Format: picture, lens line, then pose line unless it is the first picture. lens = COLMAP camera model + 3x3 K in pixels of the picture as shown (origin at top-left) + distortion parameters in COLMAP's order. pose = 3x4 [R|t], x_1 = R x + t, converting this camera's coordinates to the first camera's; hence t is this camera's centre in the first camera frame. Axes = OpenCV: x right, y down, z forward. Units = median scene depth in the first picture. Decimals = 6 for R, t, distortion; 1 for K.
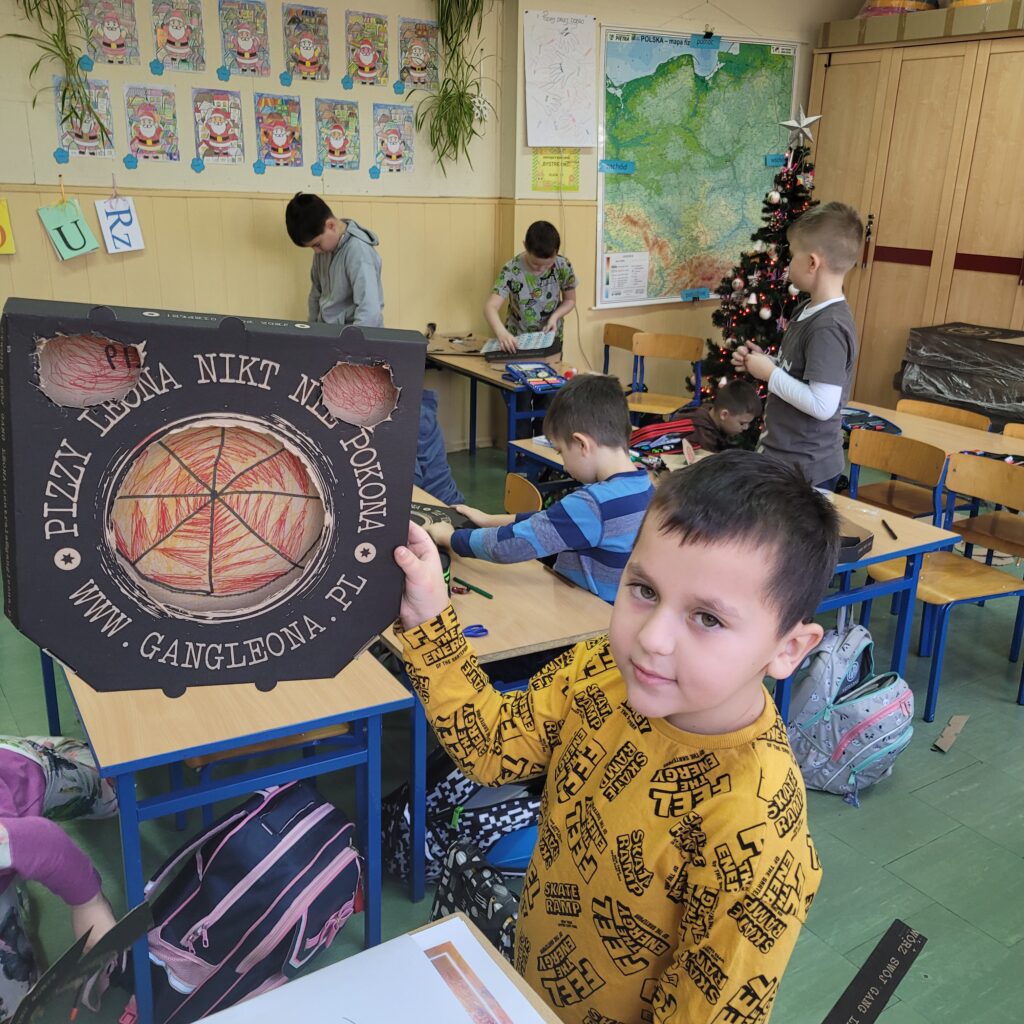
lens RADIAL K [[1022.1, 0, 520.3], [0, 1022.1, 521.1], [0, 0, 1]] dist [0.053505, -0.013478]
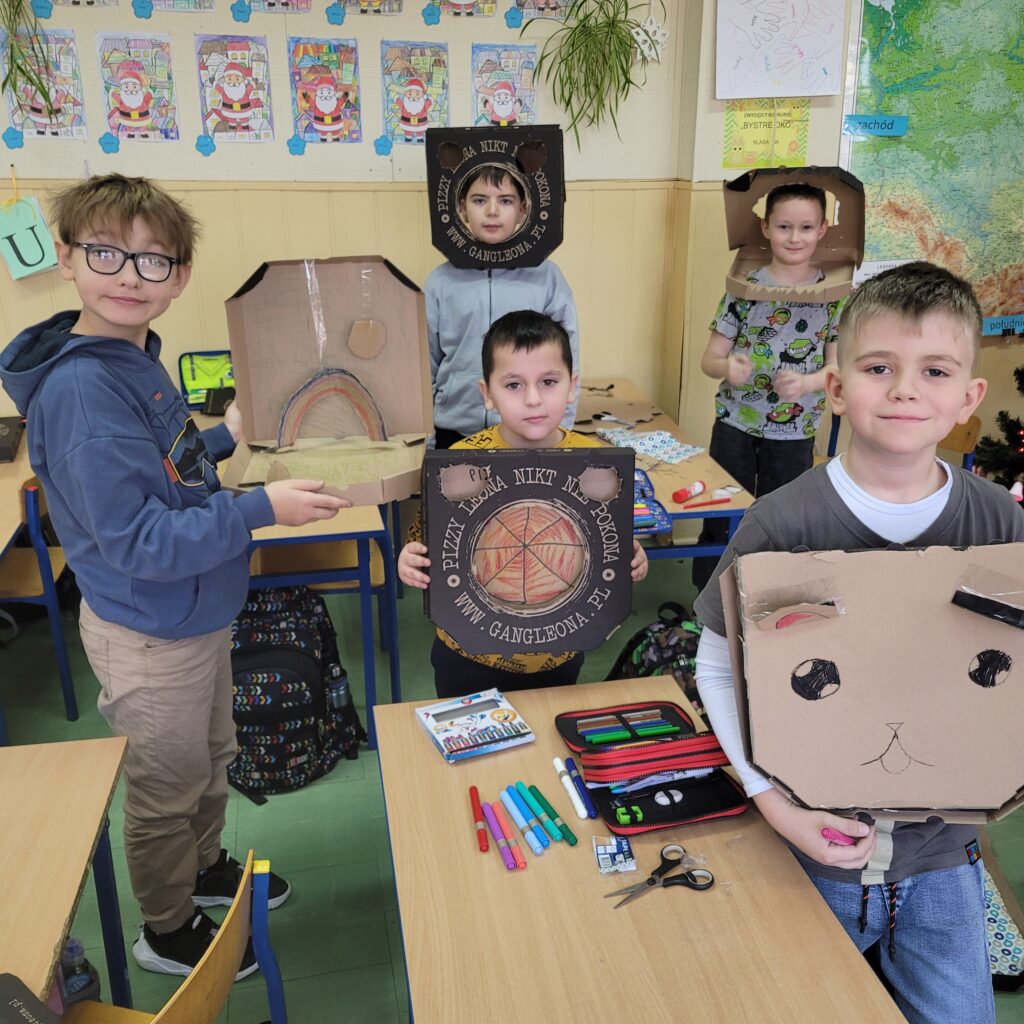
lens RADIAL K [[1028.0, 0, 512.0], [0, 1028.0, 512.0], [0, 0, 1]] dist [0.053154, -0.025125]
pose [[0.935960, 0.100113, -0.337573, 0.141580], [-0.090128, 0.994906, 0.045166, -0.136204], [0.340375, -0.011849, 0.940215, 0.374063]]
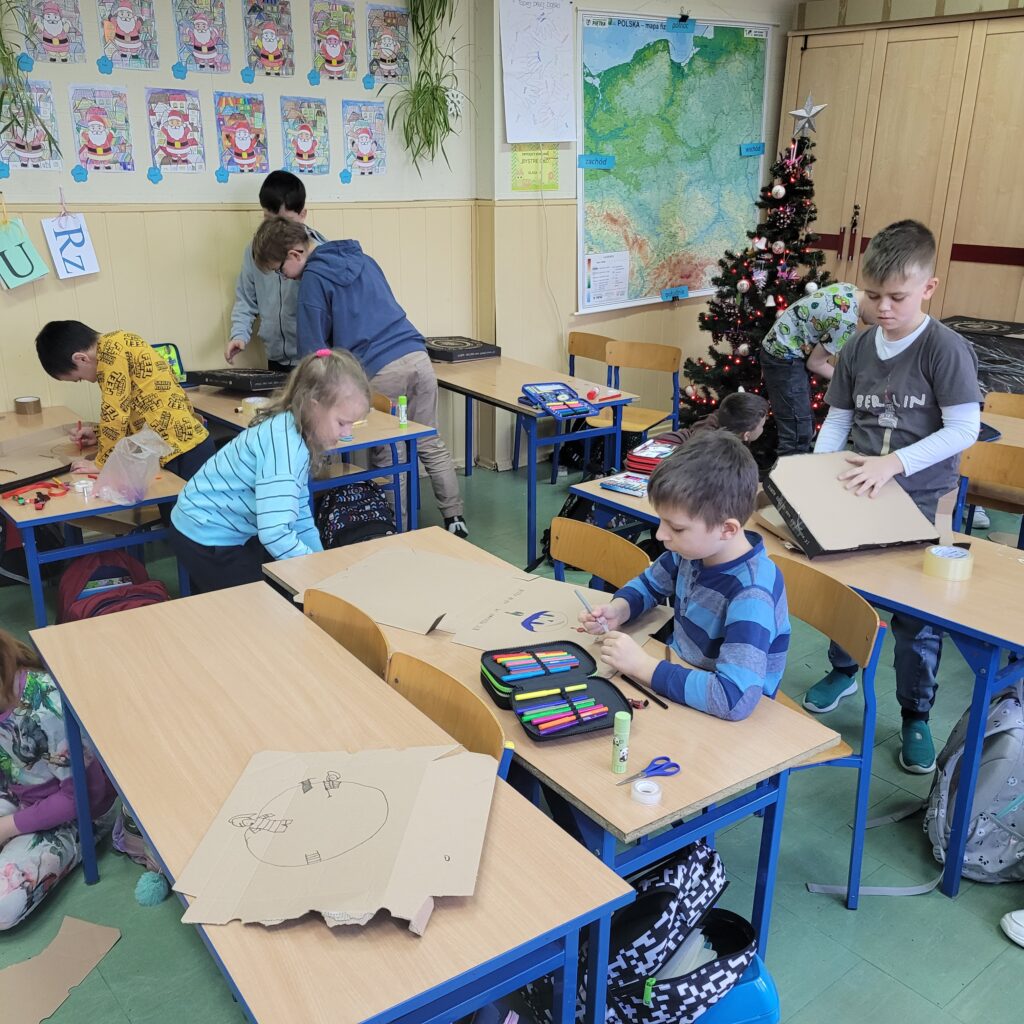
lens RADIAL K [[1018.0, 0, 498.3], [0, 1018.0, 520.2], [0, 0, 1]] dist [0.056042, -0.019191]
pose [[0.995414, -0.052408, 0.080031, -0.098478], [0.051161, 0.998536, 0.017551, -0.046141], [-0.080834, -0.013376, 0.996638, 0.085952]]
